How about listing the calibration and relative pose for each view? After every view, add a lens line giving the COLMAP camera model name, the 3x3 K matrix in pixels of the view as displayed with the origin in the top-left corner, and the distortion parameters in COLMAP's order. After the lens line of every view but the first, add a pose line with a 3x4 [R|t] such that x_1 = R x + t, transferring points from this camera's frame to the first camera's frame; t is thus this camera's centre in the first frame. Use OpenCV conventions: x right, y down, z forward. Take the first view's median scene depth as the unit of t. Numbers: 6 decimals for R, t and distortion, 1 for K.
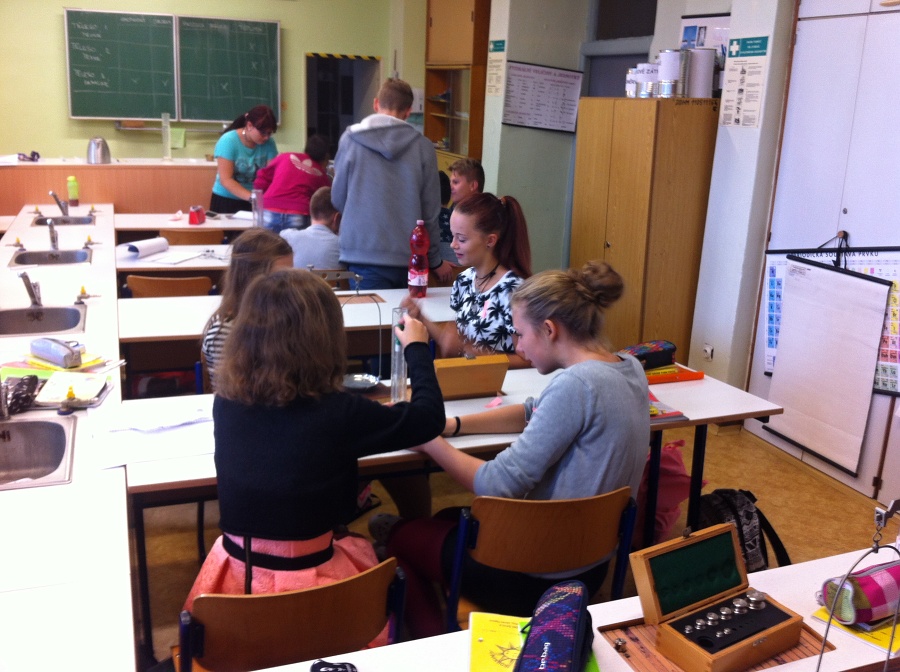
lens RADIAL K [[861.0, 0, 470.3], [0, 861.0, 334.2], [0, 0, 1]] dist [0.053563, -0.173241]
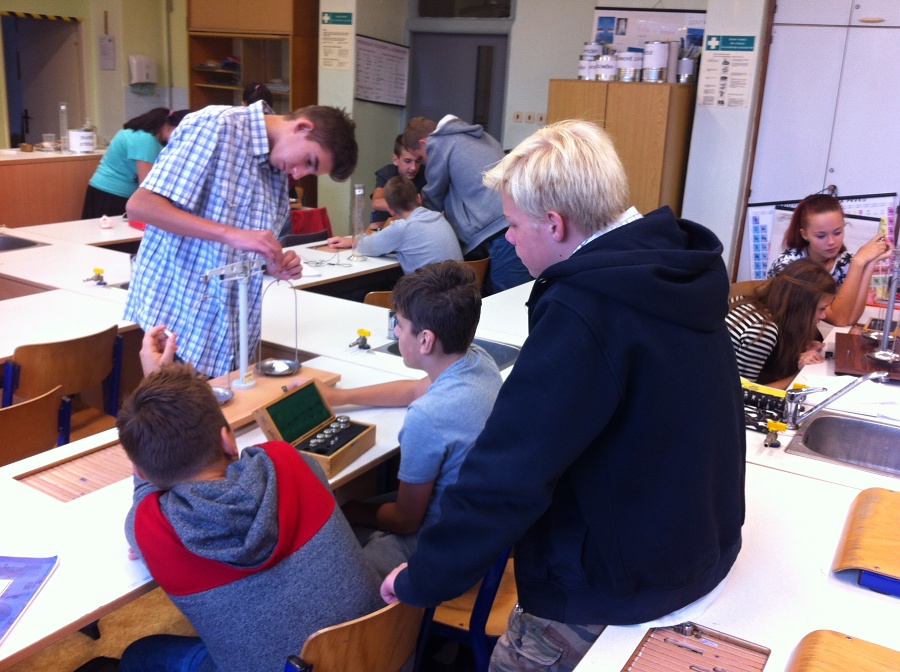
lens RADIAL K [[861.0, 0, 470.3], [0, 861.0, 334.2], [0, 0, 1]] dist [0.053563, -0.173241]
pose [[0.792950, -0.170688, 0.584889, -0.764572], [0.142593, 0.985287, 0.094219, -0.086037], [-0.592365, 0.008690, 0.805623, 0.211293]]
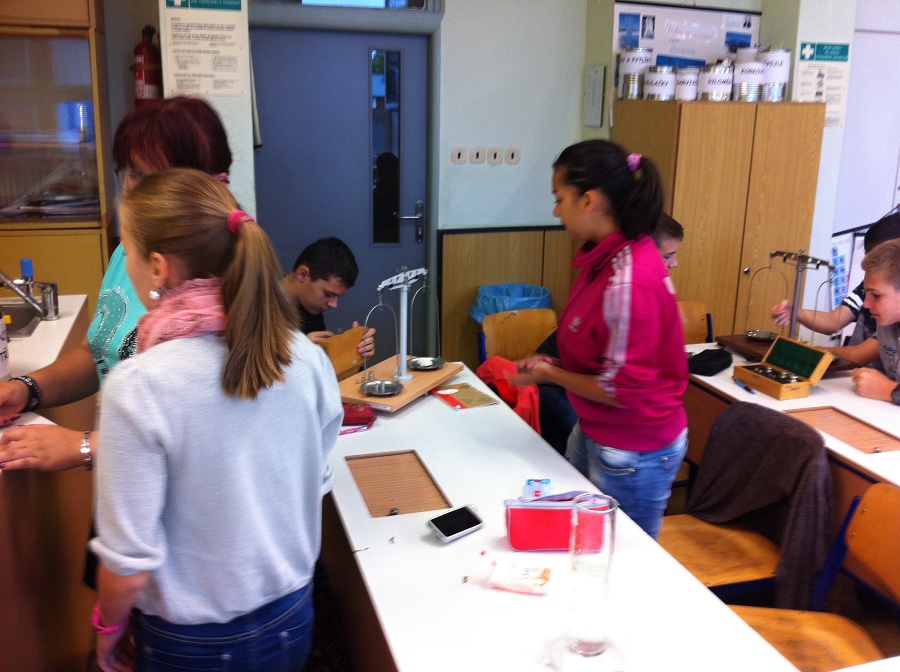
lens RADIAL K [[861.0, 0, 470.3], [0, 861.0, 334.2], [0, 0, 1]] dist [0.053563, -0.173241]
pose [[0.068237, -0.292285, 0.953894, -0.793735], [0.251886, 0.930195, 0.267004, -0.392434], [-0.965348, 0.222052, 0.137096, 1.316928]]
